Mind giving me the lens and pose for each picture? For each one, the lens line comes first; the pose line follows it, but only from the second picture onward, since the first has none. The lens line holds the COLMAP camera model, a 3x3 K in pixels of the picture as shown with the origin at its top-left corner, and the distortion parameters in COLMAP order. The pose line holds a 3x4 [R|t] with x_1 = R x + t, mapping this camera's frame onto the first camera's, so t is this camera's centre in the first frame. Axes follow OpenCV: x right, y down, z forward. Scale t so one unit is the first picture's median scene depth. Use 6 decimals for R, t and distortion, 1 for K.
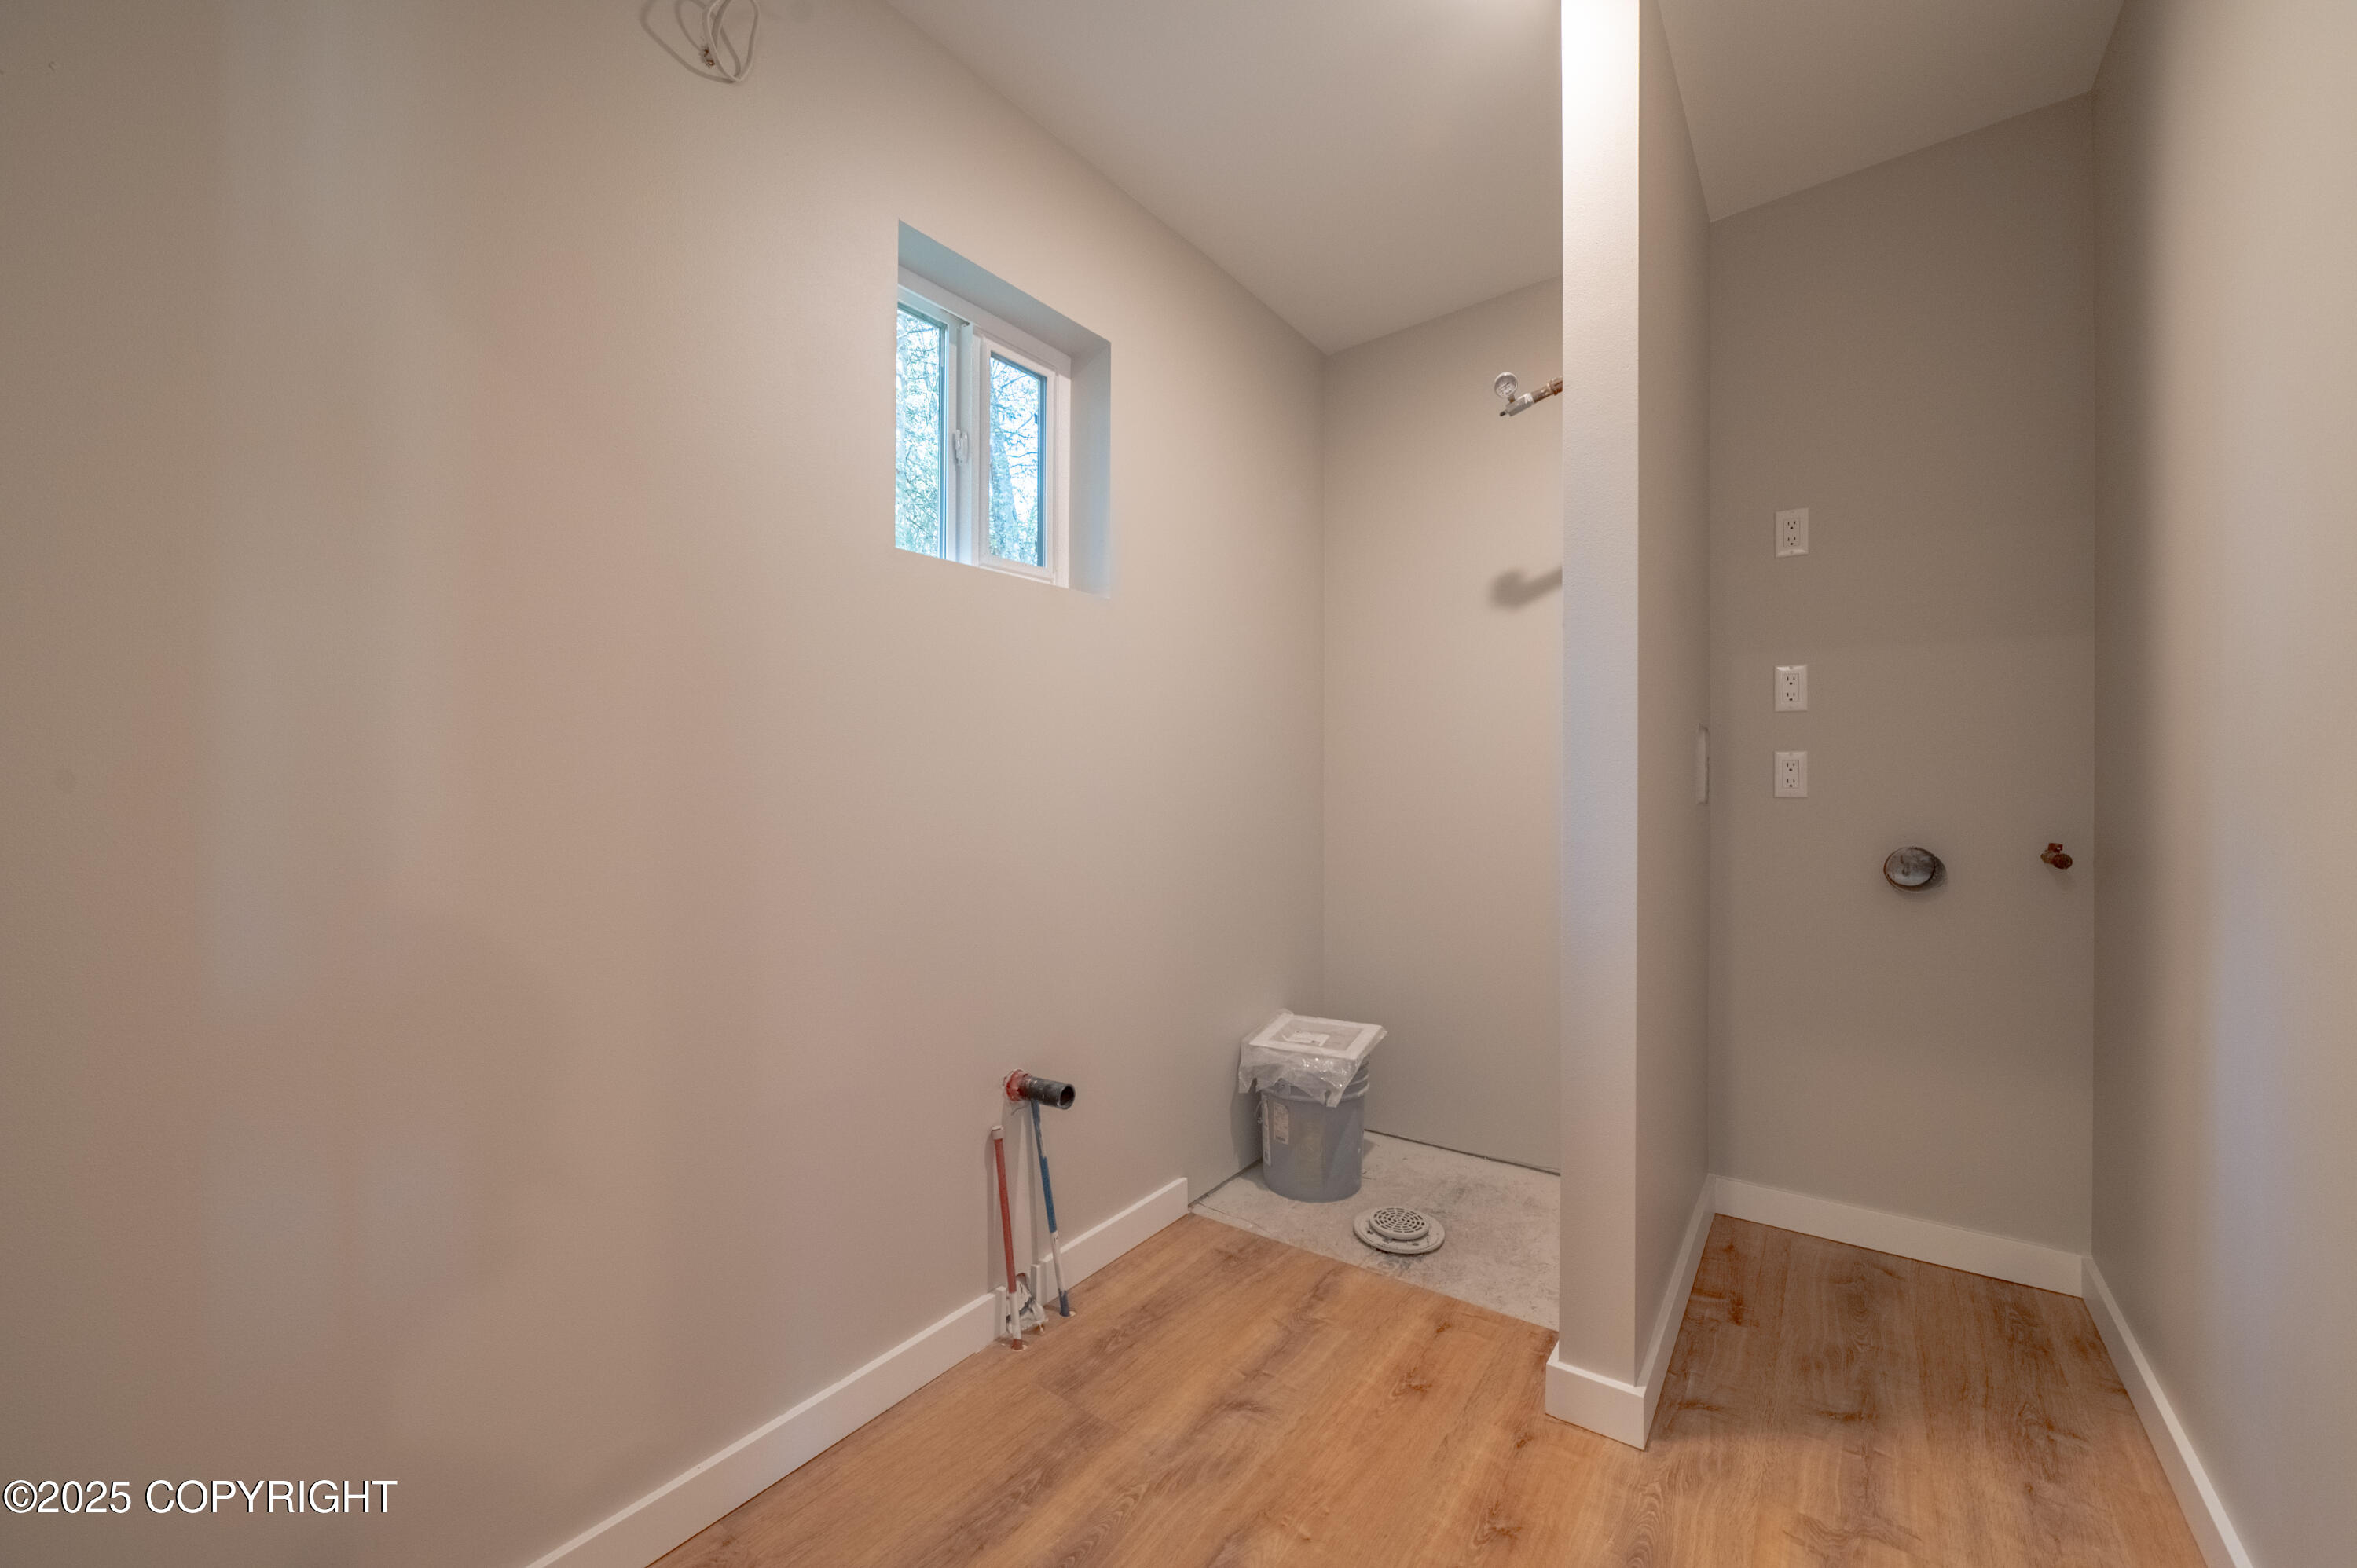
lens RADIAL K [[935.1, 0, 1186.7], [0, 935.1, 777.3], [0, 0, 1]] dist [-0.006538, -0.000926]
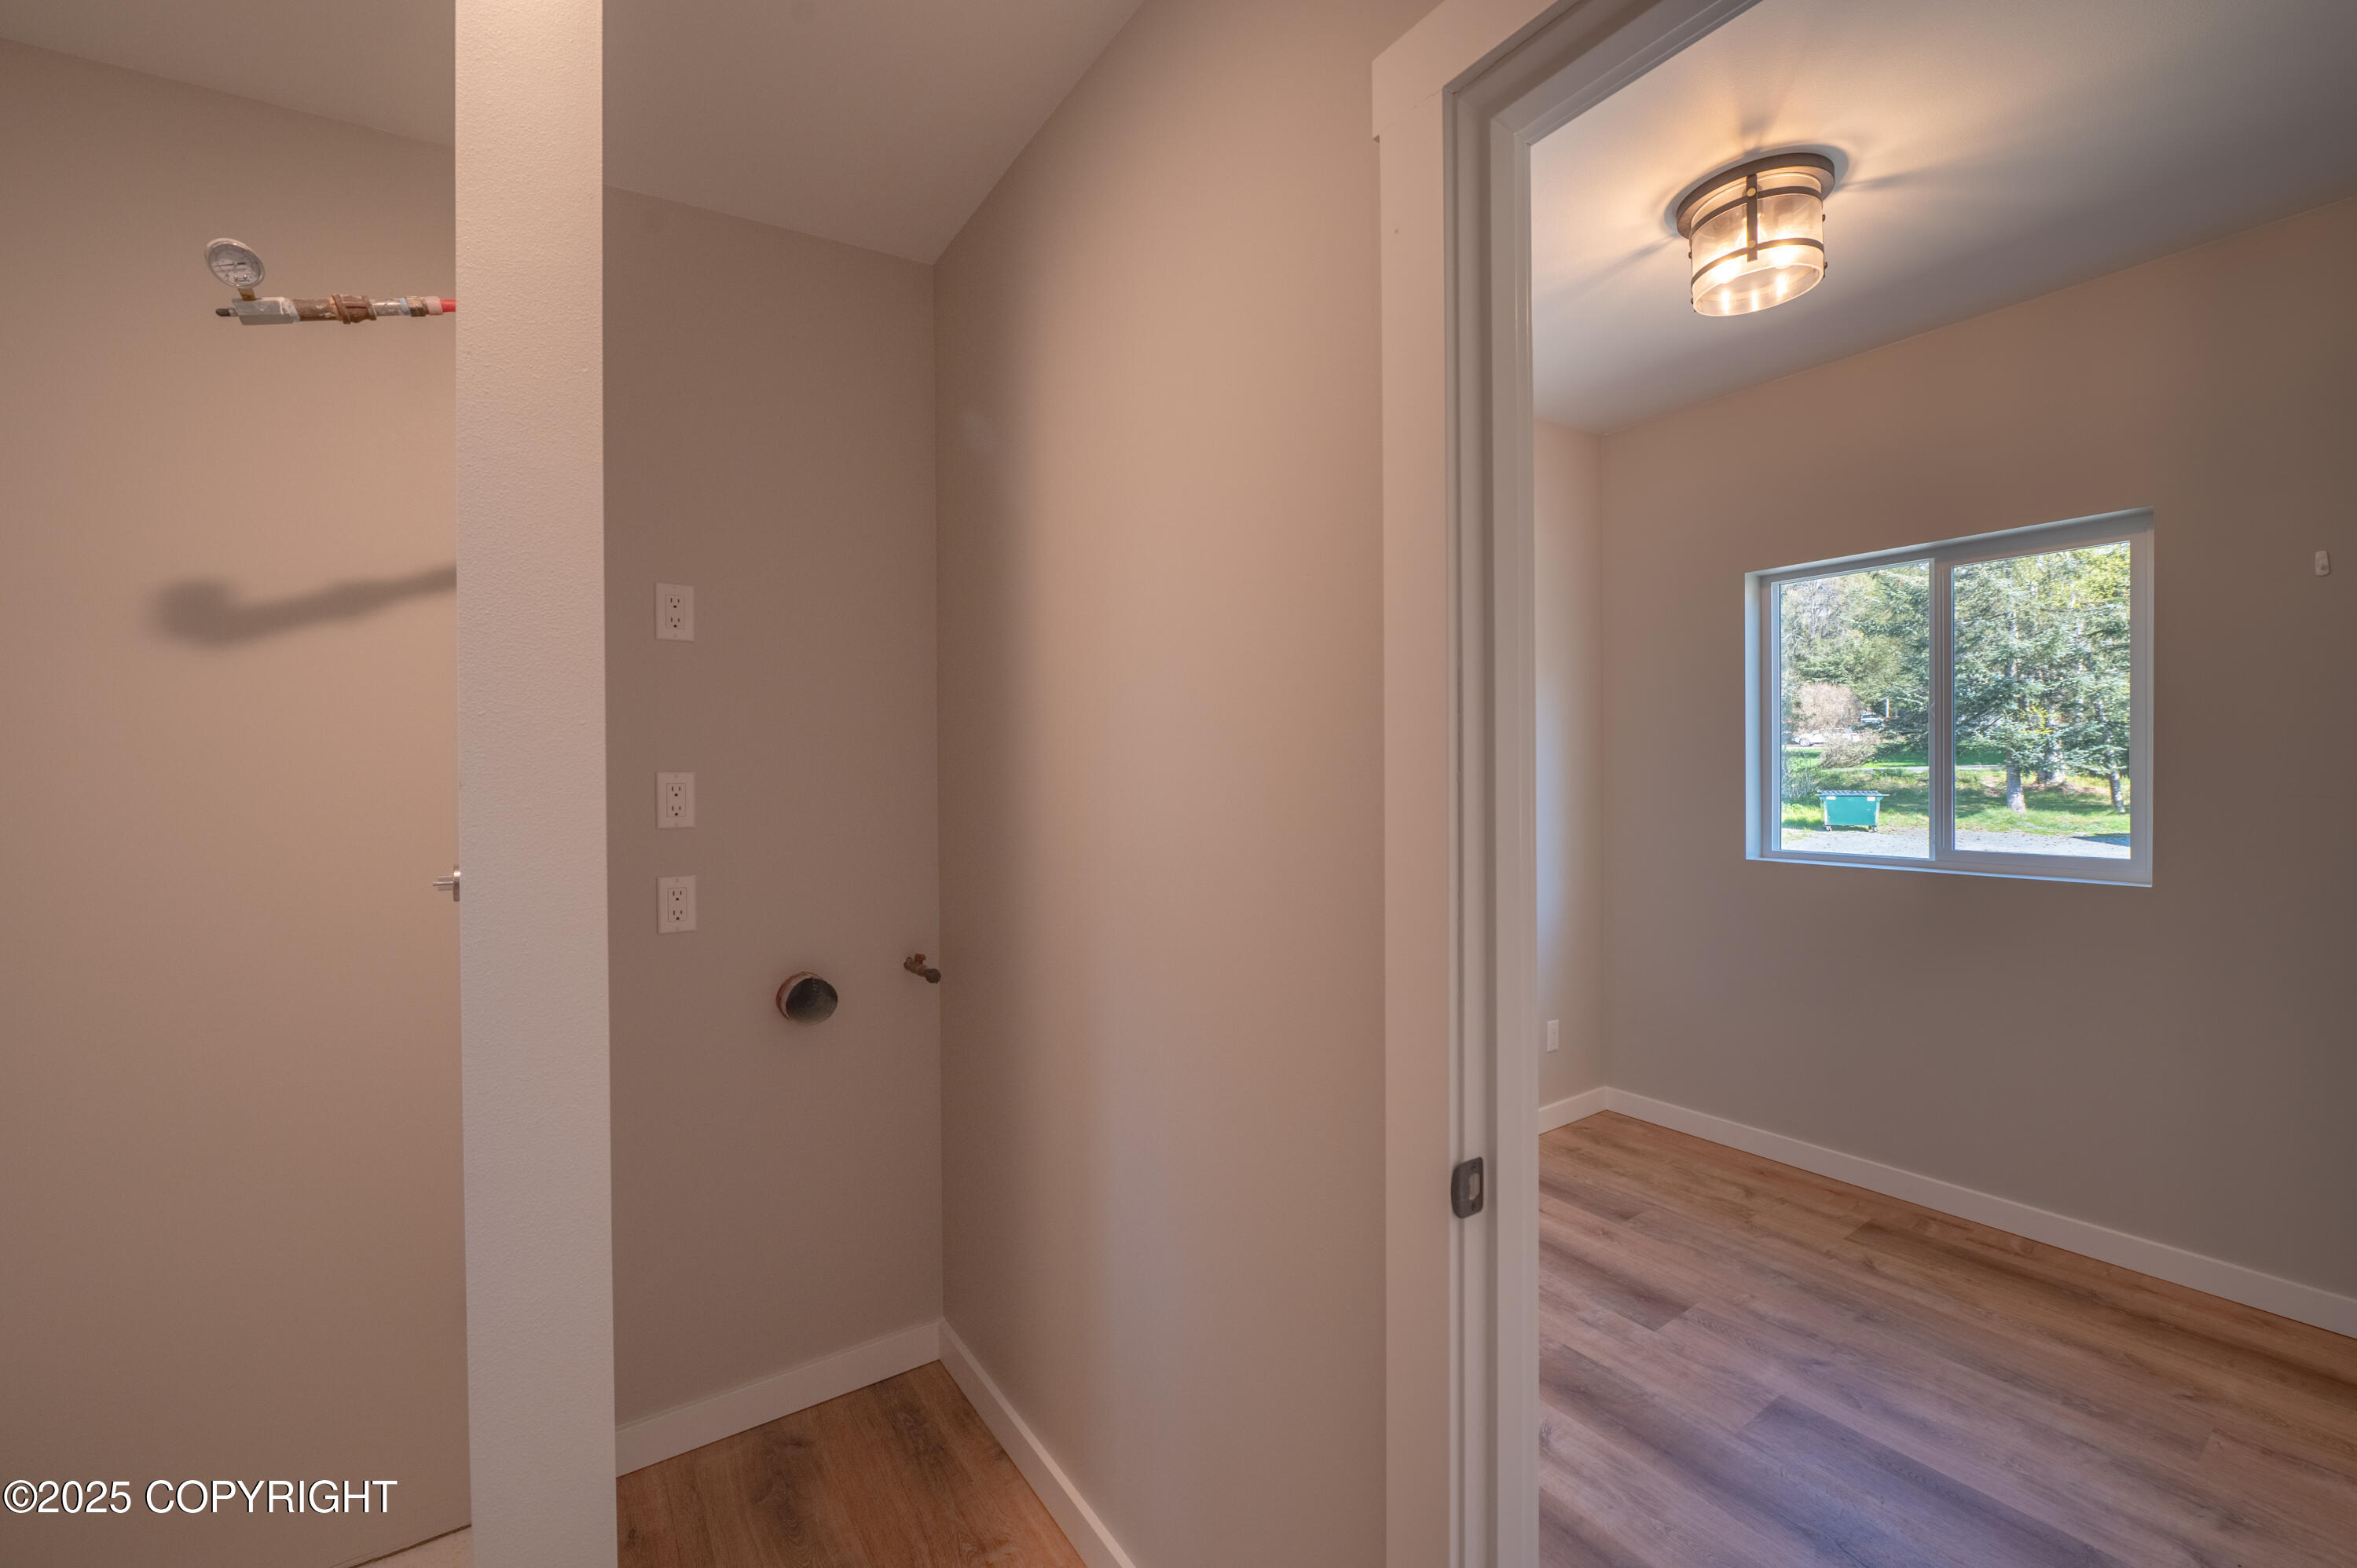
lens RADIAL K [[935.1, 0, 1186.7], [0, 935.1, 777.3], [0, 0, 1]] dist [-0.006538, -0.000926]
pose [[0.342593, -0.010060, 0.939430, 0.030075], [0.007701, 0.999939, 0.007899, -0.139914], [-0.939452, 0.004528, 0.342650, 0.341662]]
